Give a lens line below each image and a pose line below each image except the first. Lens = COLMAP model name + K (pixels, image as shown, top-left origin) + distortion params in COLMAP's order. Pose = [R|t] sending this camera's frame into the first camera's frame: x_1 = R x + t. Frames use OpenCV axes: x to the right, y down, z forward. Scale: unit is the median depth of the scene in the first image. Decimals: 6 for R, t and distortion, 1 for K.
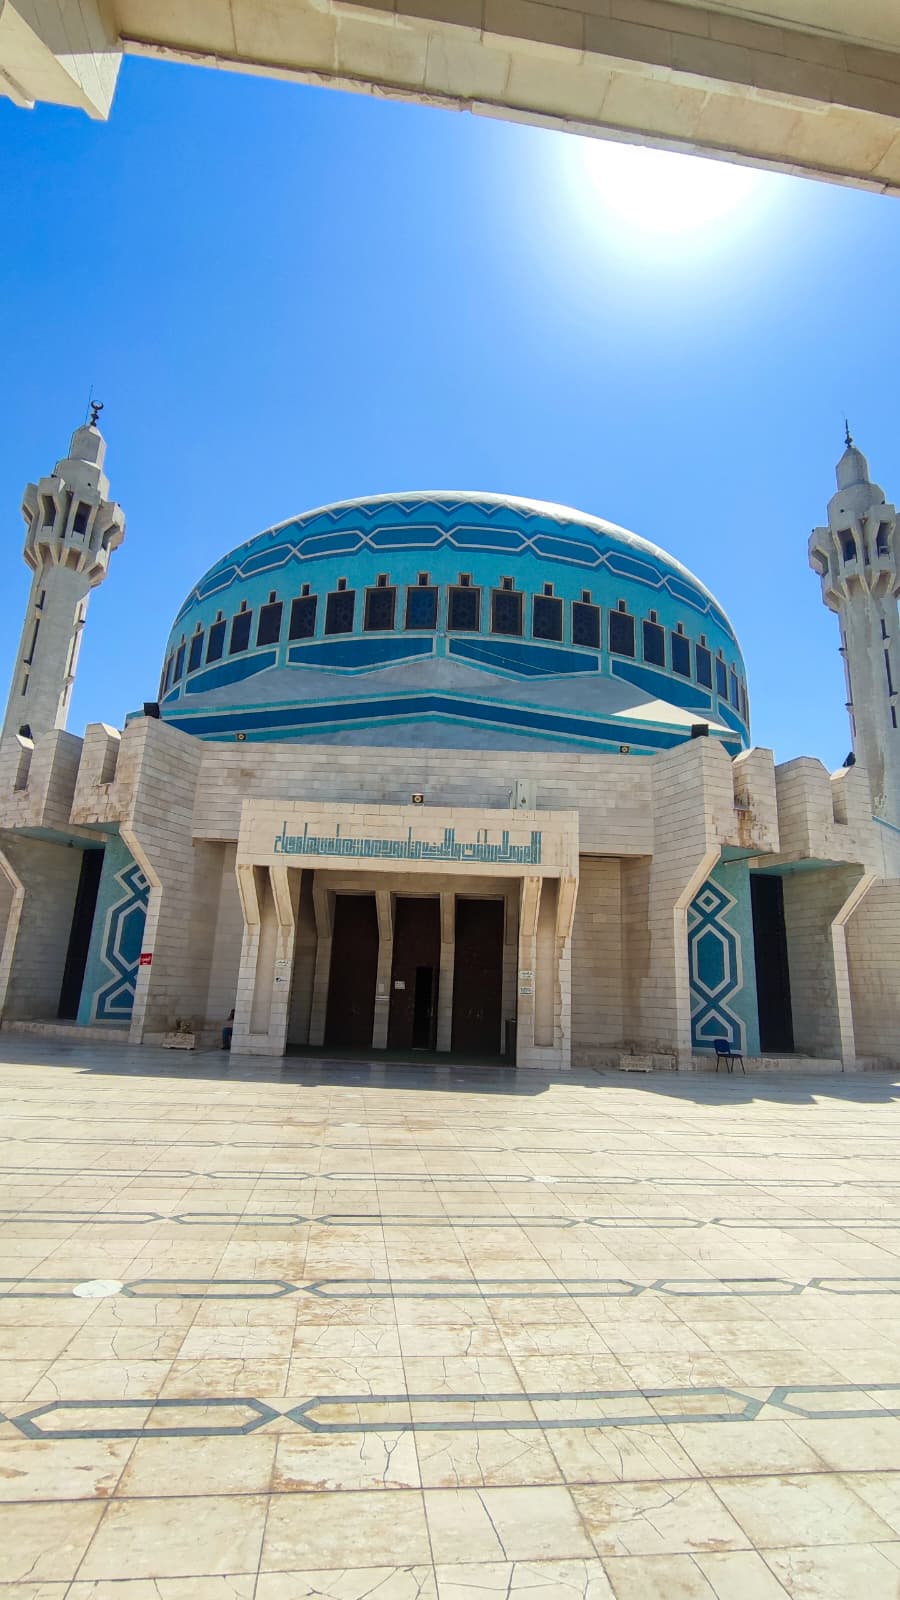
lens RADIAL K [[677.6, 0, 475.9], [0, 677.6, 797.1], [0, 0, 1]] dist [0.011436, 0.000006]
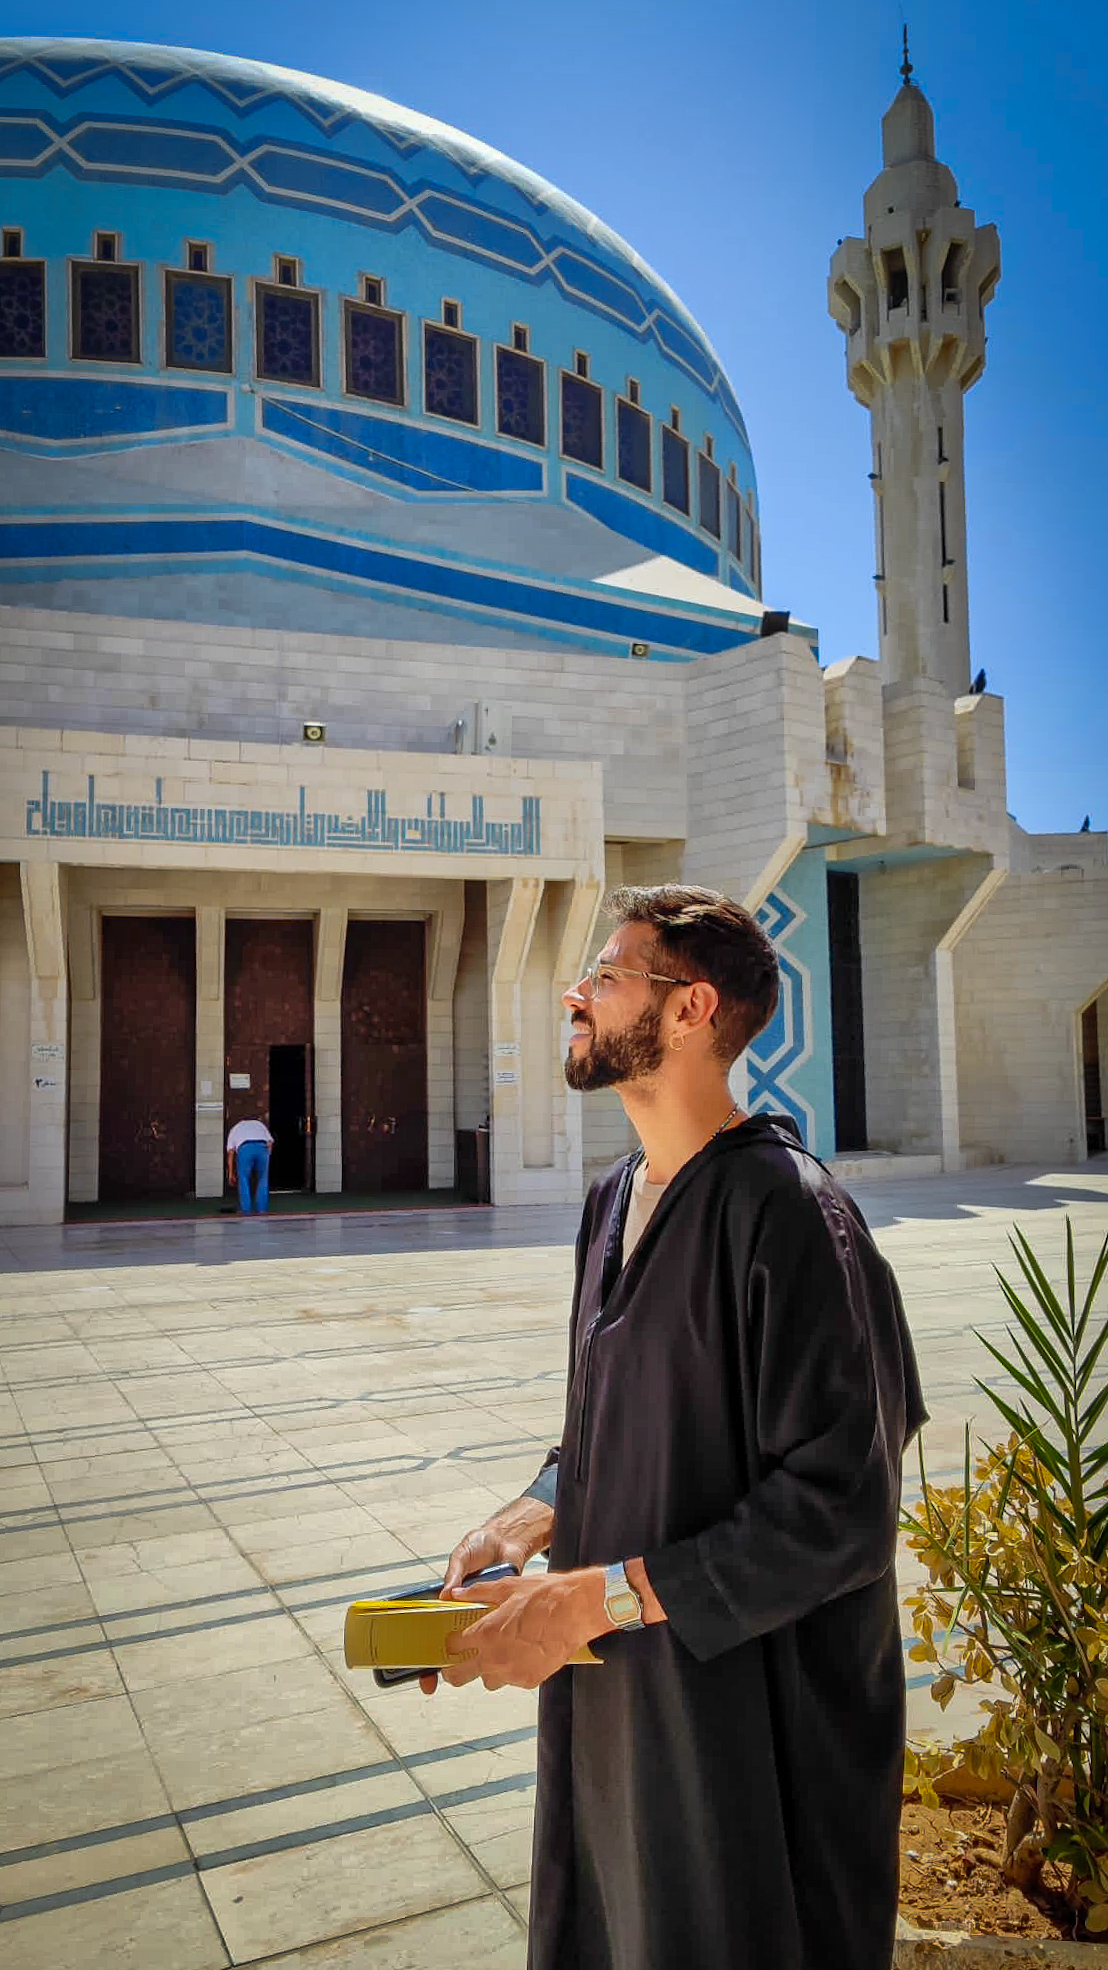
lens RADIAL K [[1262.2, 0, 556.9], [0, 1262.2, 933.8], [0, 0, 1]] dist [0.080830, -0.057093]
pose [[0.957378, -0.021269, 0.288055, -0.147094], [-0.025664, 0.987076, 0.158182, -0.002869], [-0.287696, -0.158833, 0.944459, -0.002318]]
